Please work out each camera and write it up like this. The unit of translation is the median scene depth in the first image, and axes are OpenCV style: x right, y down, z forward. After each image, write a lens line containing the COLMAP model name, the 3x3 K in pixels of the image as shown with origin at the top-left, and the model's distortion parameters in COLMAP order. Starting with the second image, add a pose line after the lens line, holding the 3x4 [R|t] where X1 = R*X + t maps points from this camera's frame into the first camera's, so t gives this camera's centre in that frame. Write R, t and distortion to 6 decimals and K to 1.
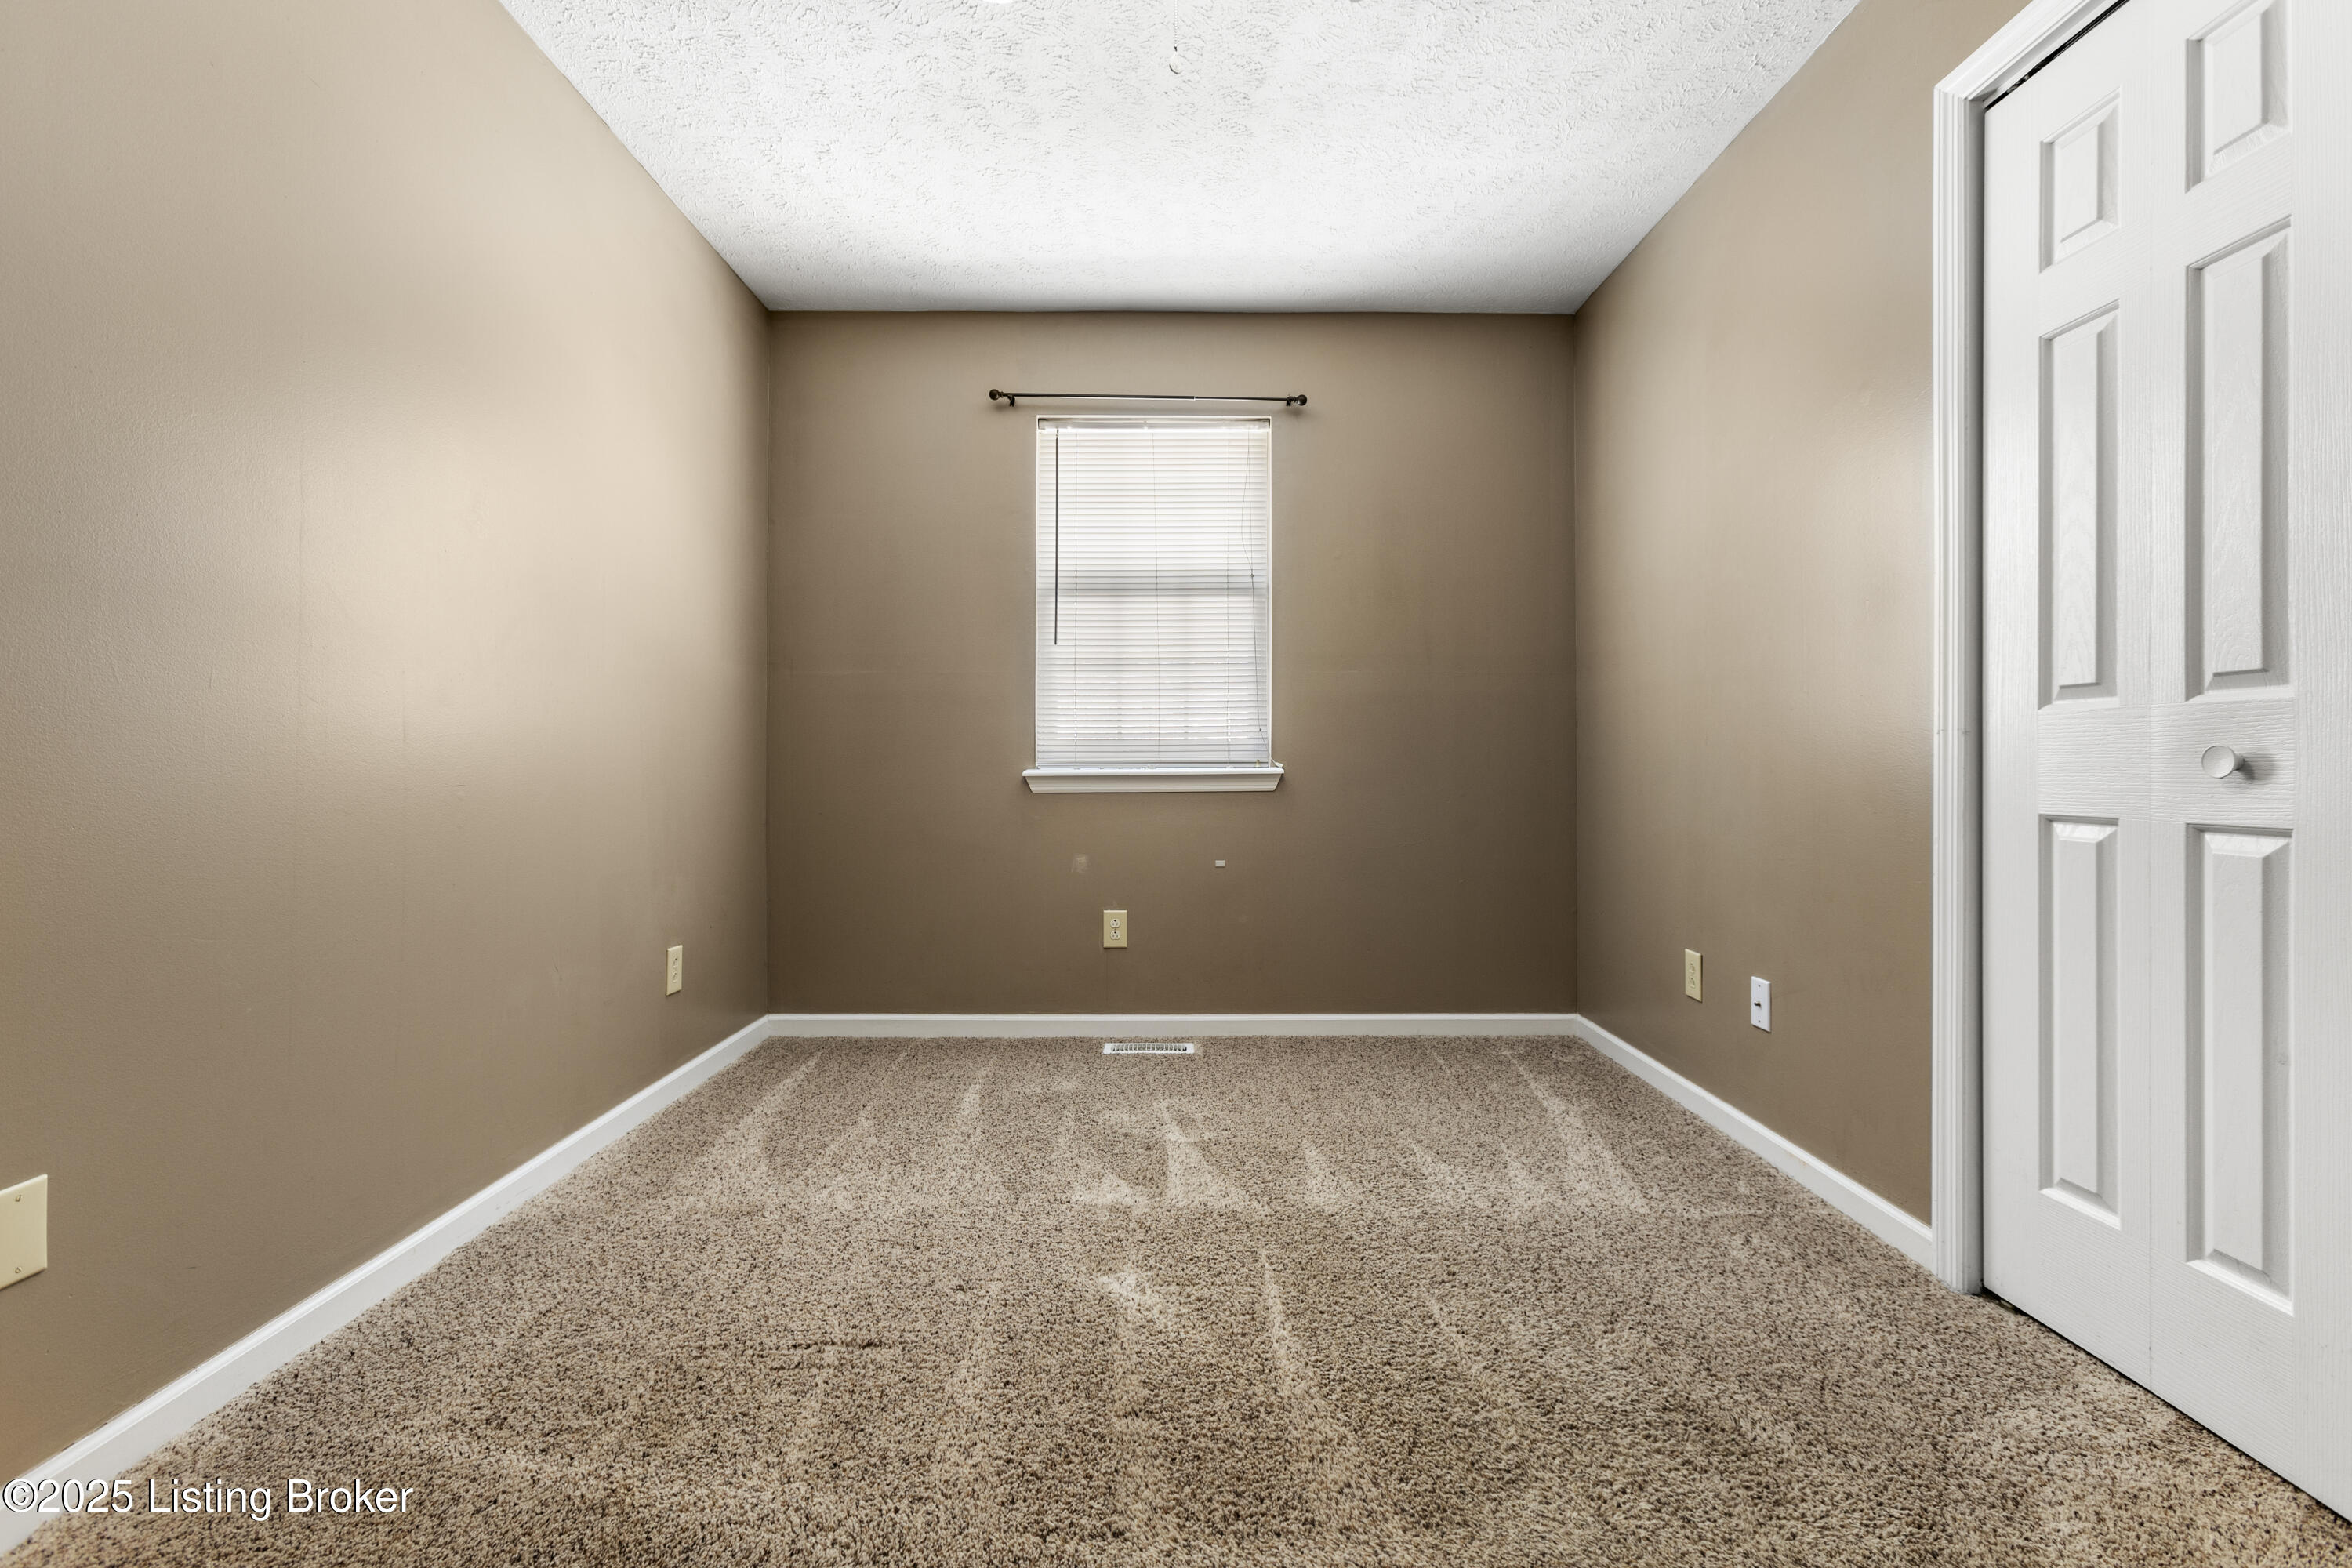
lens RADIAL K [[1047.5, 0, 1172.5], [0, 1047.5, 774.0], [0, 0, 1]] dist [-0.016744, 0.008183]
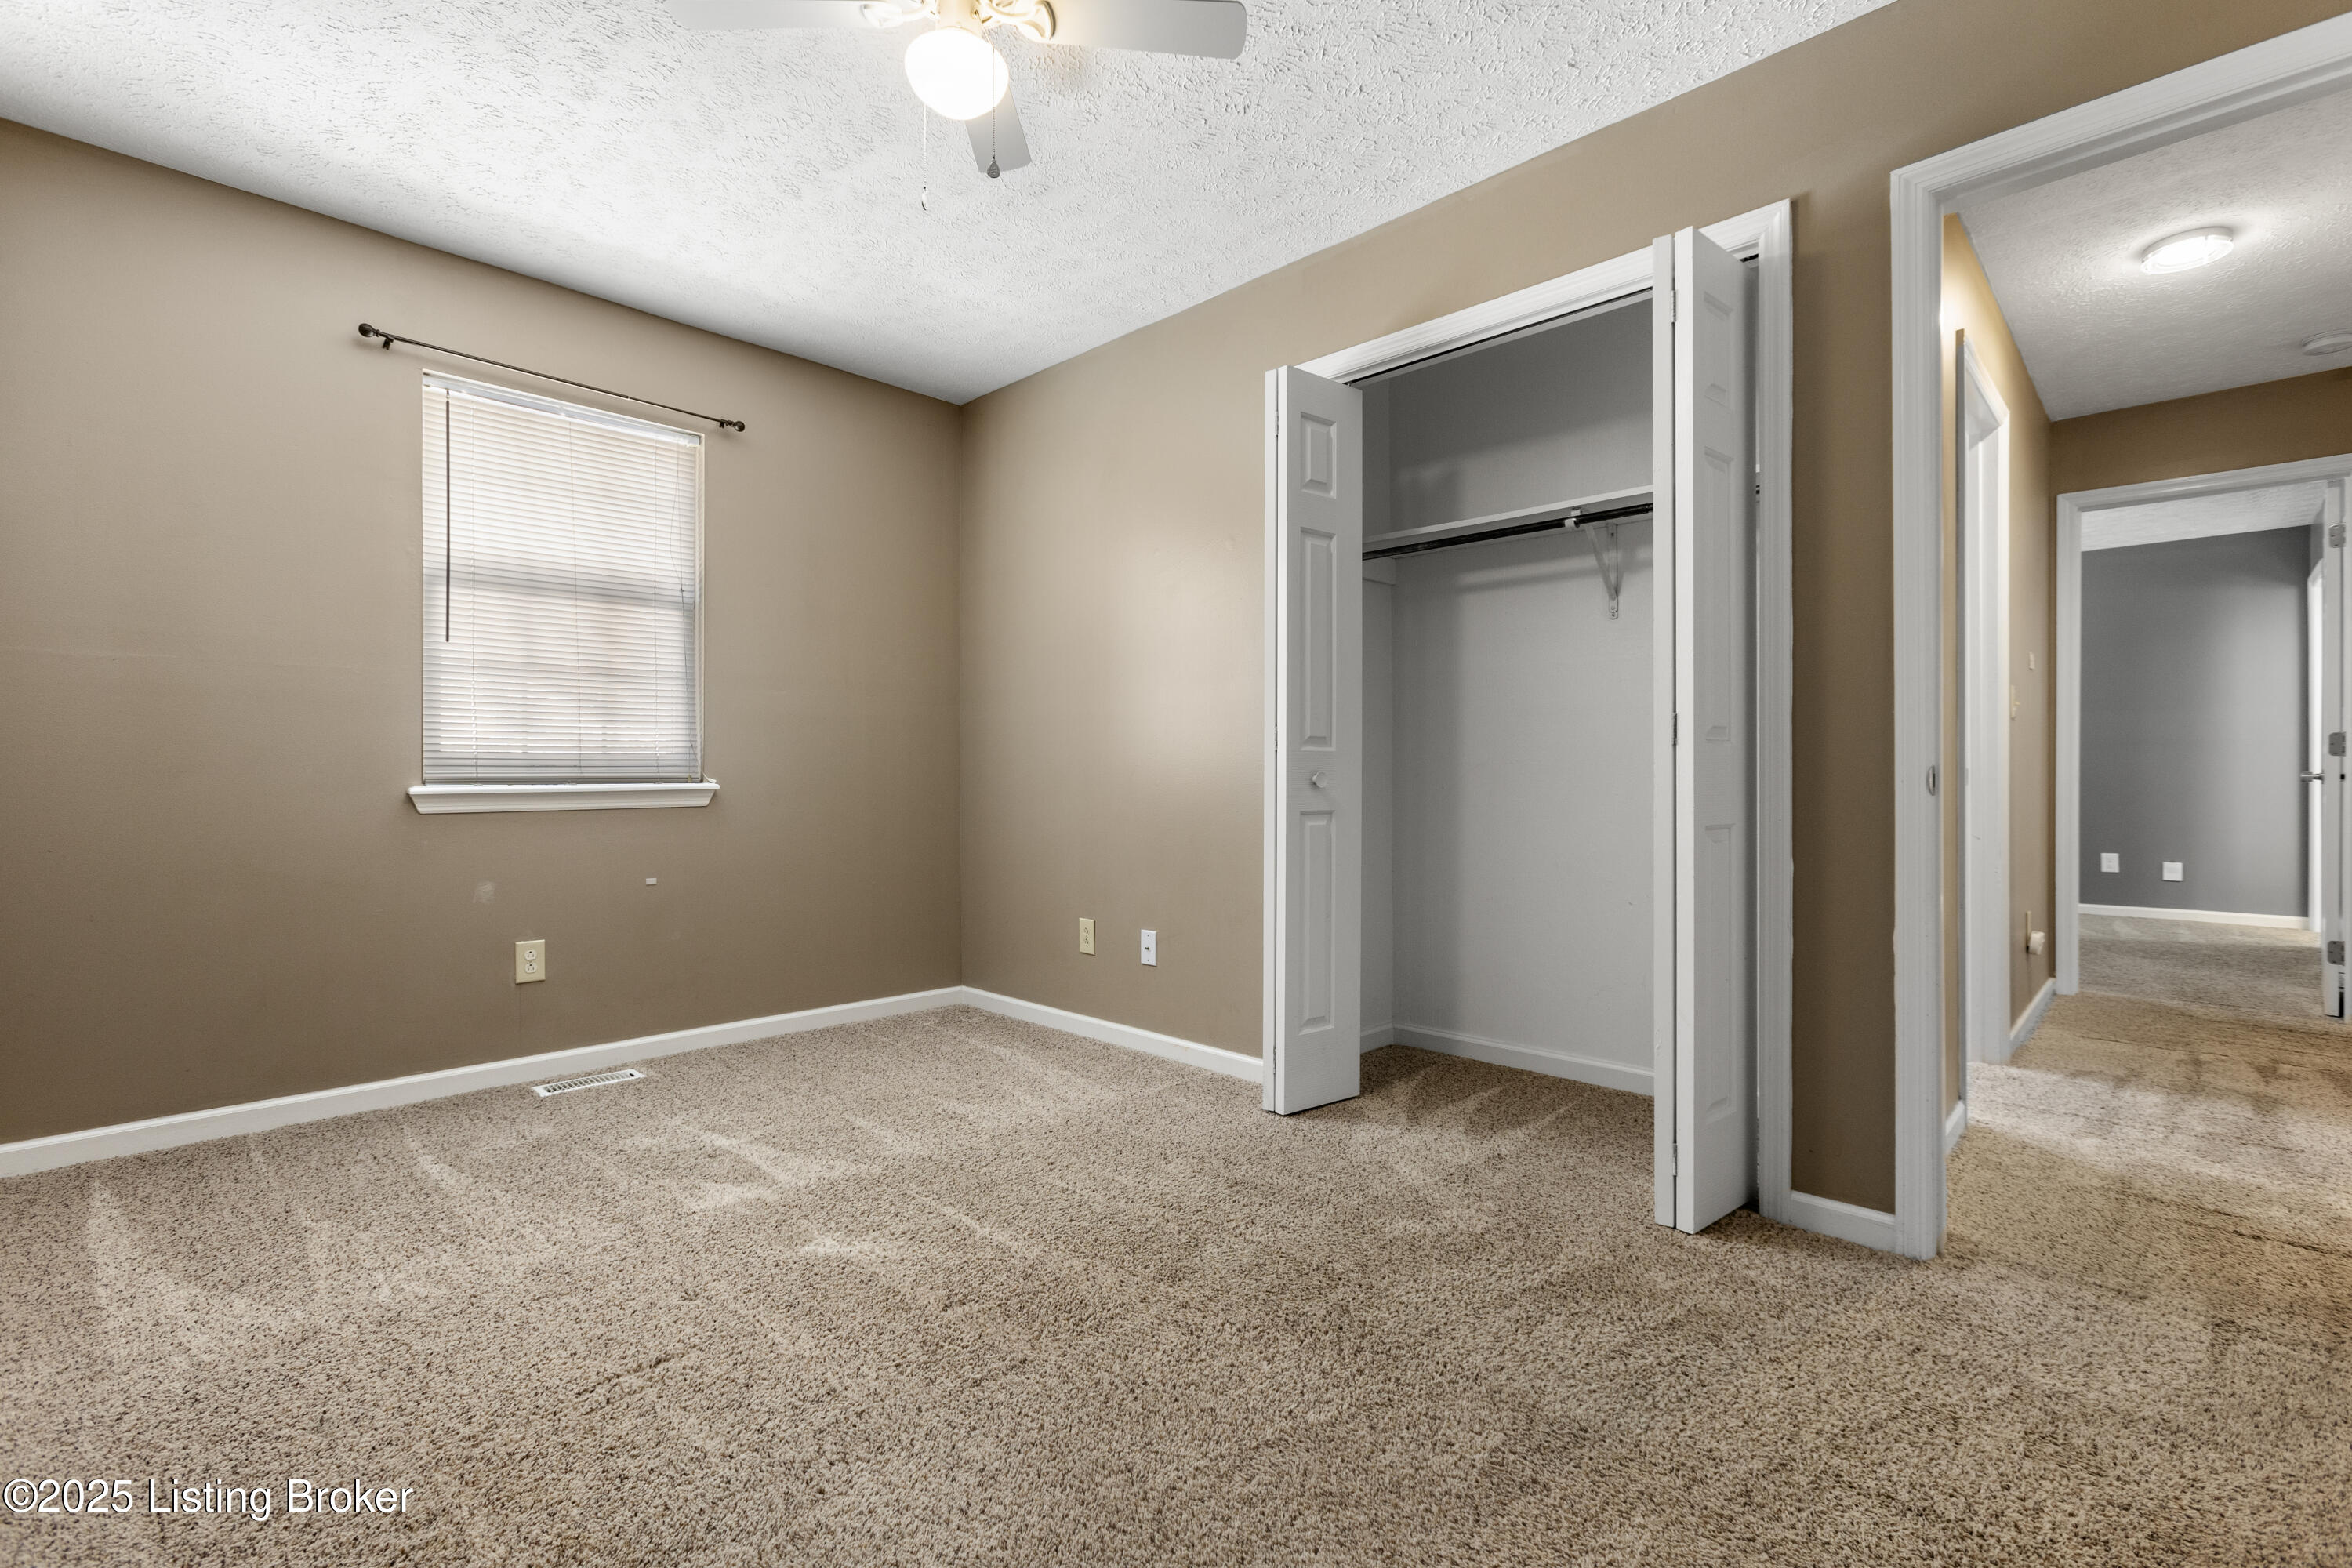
lens RADIAL K [[1047.5, 0, 1173.4], [0, 1047.5, 796.8], [0, 0, 1]] dist [-0.016744, 0.008183]
pose [[0.701692, -0.011926, 0.712381, -0.425270], [0.001703, 0.999885, 0.015061, -0.010331], [-0.712478, -0.009355, 0.701632, -0.039257]]
